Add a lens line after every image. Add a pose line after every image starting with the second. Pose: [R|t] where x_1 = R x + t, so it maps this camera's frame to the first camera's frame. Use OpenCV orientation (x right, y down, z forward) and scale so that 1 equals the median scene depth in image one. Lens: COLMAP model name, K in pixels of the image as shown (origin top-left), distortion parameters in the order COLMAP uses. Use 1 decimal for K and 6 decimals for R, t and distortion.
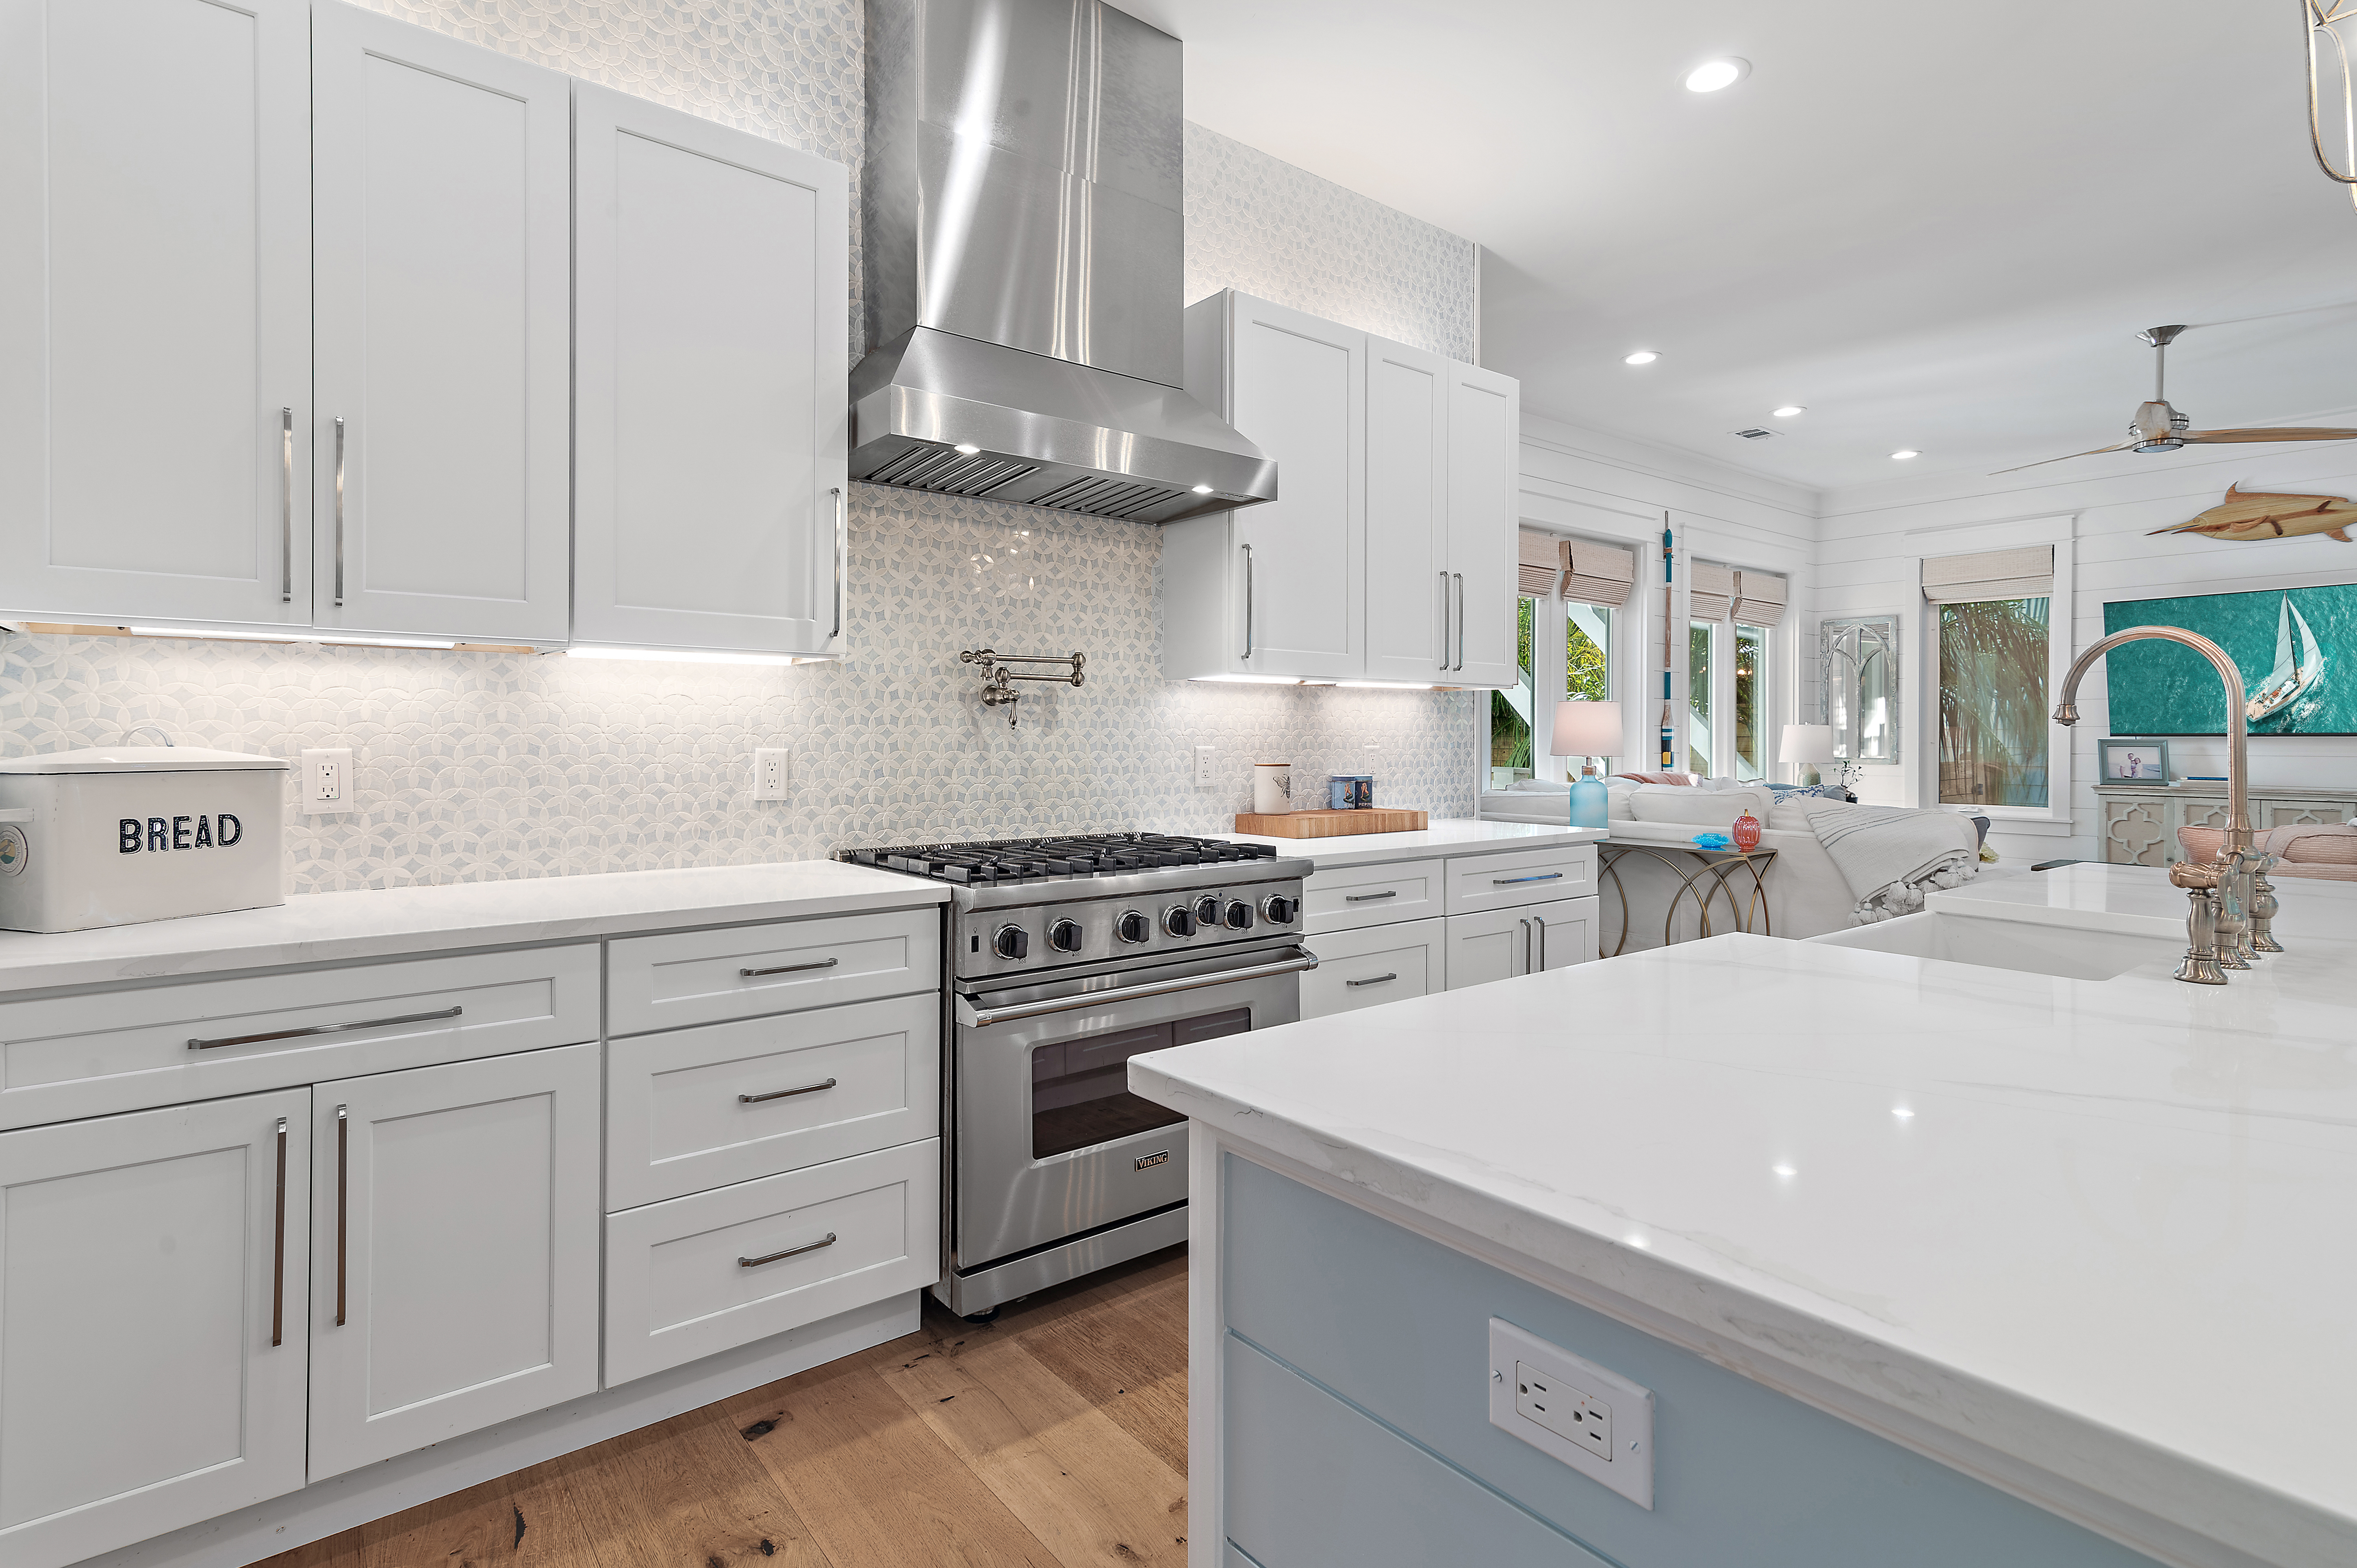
lens RADIAL K [[1164.8, 0, 1182.0], [0, 1164.8, 738.5], [0, 0, 1]] dist [0.018462, 0.000136]
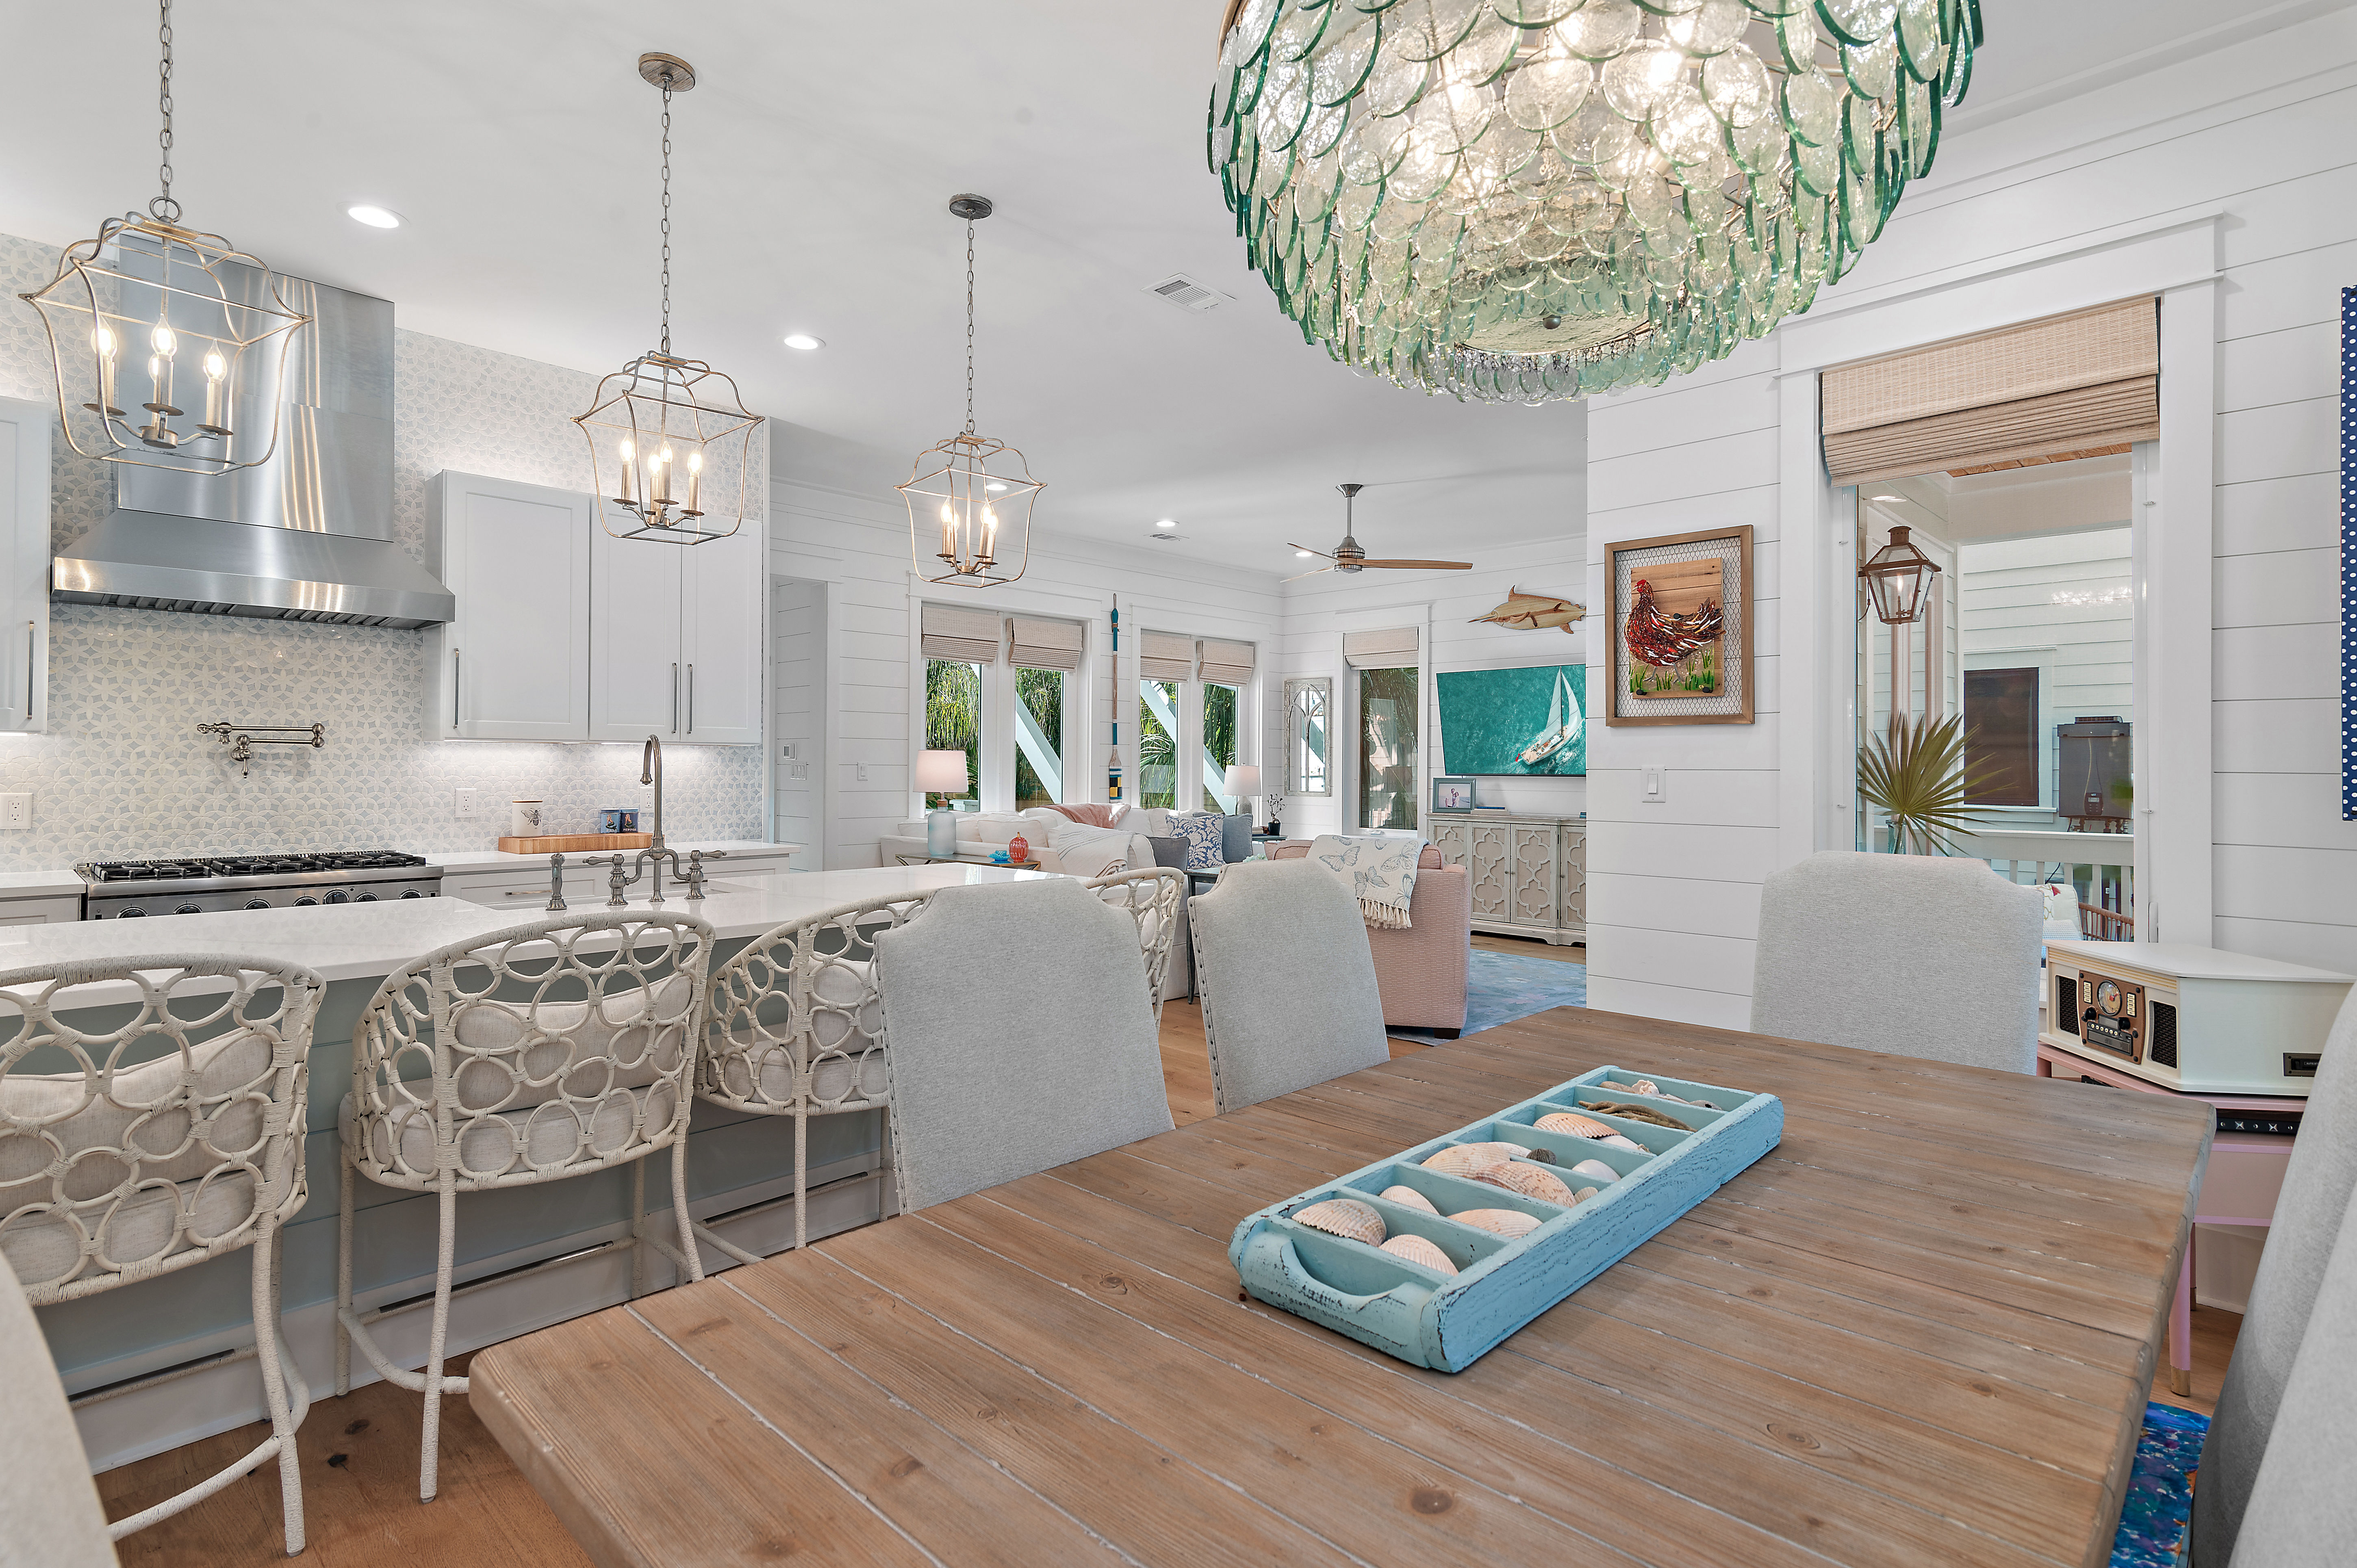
lens RADIAL K [[1159.6, 0, 1181.8], [0, 1159.6, 757.0], [0, 0, 1]] dist [0.018421, 0.000176]
pose [[0.991240, 0.004052, 0.132010, 0.721663], [-0.002912, 0.999957, -0.008830, -0.021963], [-0.132040, 0.008369, 0.991209, -0.520003]]
